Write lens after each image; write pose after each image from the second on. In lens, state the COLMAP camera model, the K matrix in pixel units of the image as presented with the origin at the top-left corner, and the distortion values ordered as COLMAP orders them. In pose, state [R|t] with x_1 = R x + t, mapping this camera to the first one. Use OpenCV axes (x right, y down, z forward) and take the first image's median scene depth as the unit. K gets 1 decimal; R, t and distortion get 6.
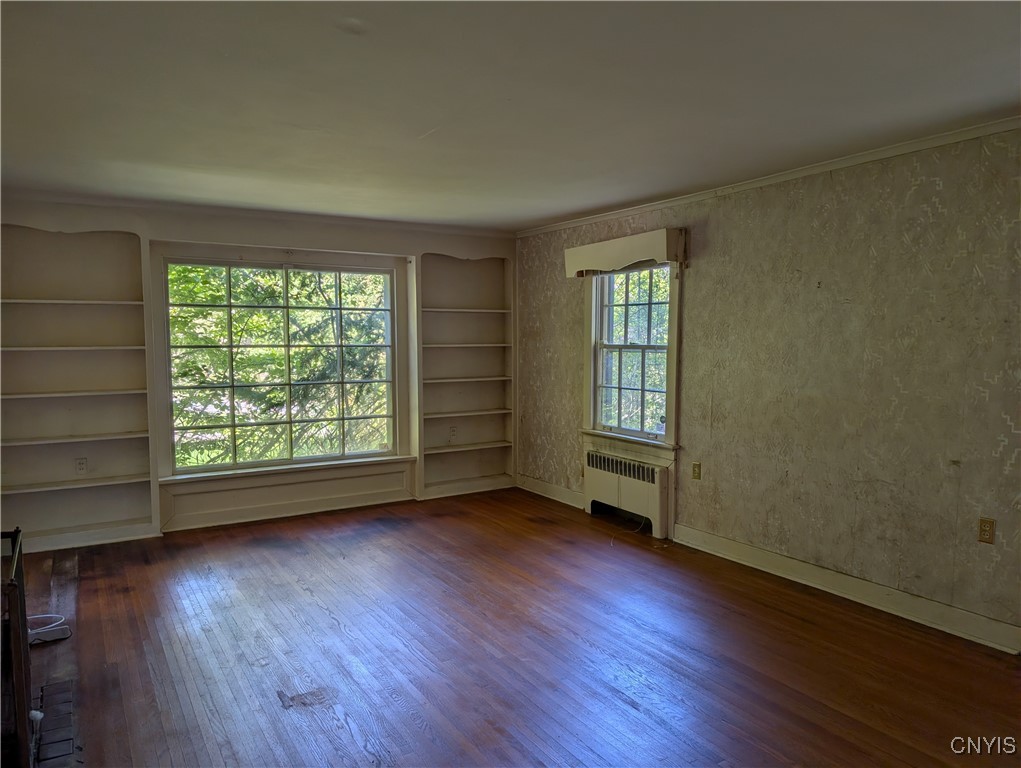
lens RADIAL K [[742.0, 0, 517.1], [0, 742.0, 395.1], [0, 0, 1]] dist [0.041778, -0.031855]
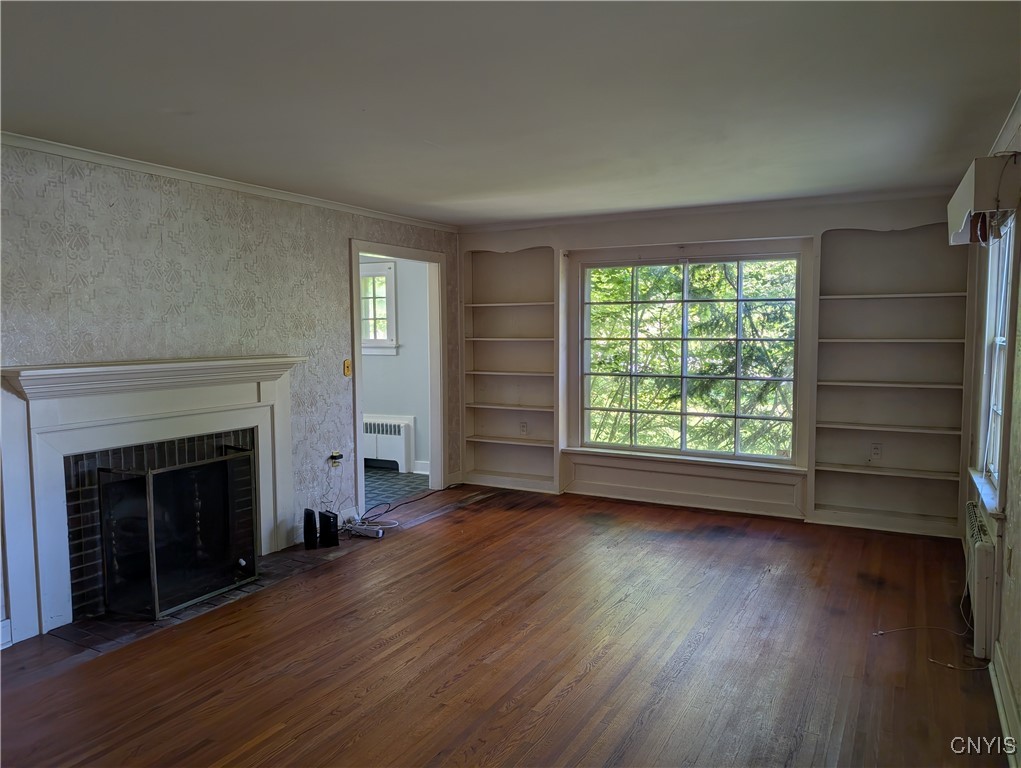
lens RADIAL K [[742.0, 0, 512.4], [0, 742.0, 381.2], [0, 0, 1]] dist [0.041778, -0.031855]
pose [[0.502156, 0.067275, -0.862156, 0.535343], [-0.064971, 0.997087, 0.039962, -0.039839], [0.862333, 0.035948, 0.505064, 0.336884]]
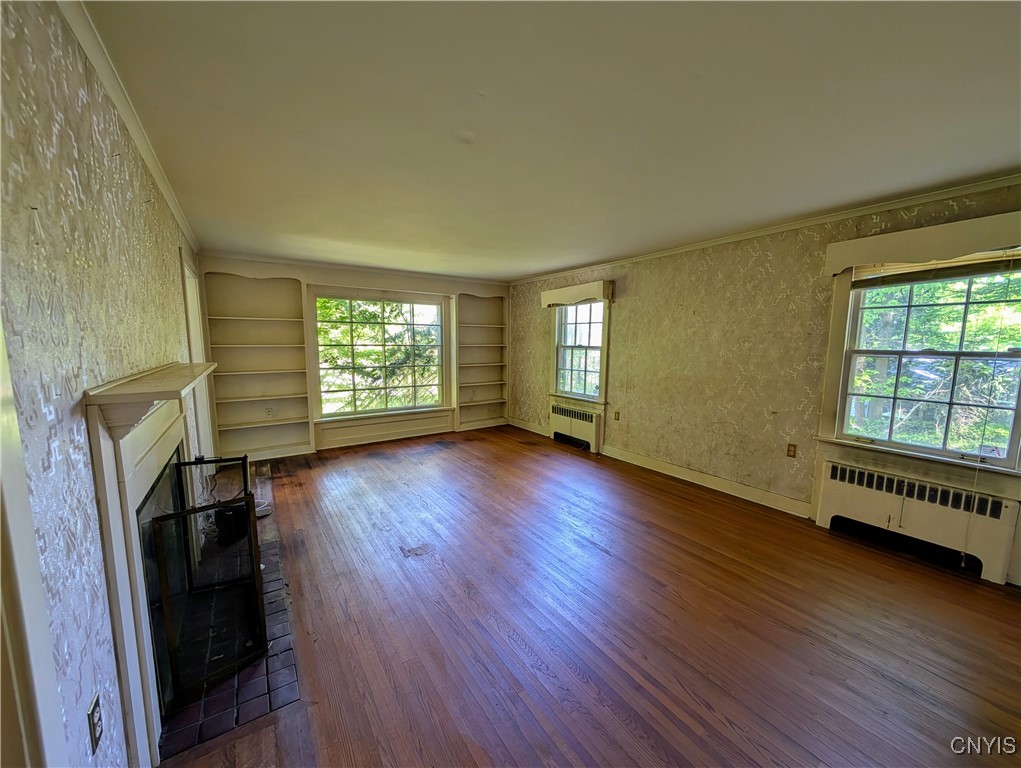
lens RADIAL K [[388.0, 0, 505.4], [0, 388.0, 389.5], [0, 0, 1]] dist [0.007001, -0.000070]
pose [[0.998946, 0.002226, 0.045857, -0.071368], [-0.004233, 0.999036, 0.043703, -0.002635], [-0.045716, -0.043851, 0.997992, 0.068591]]
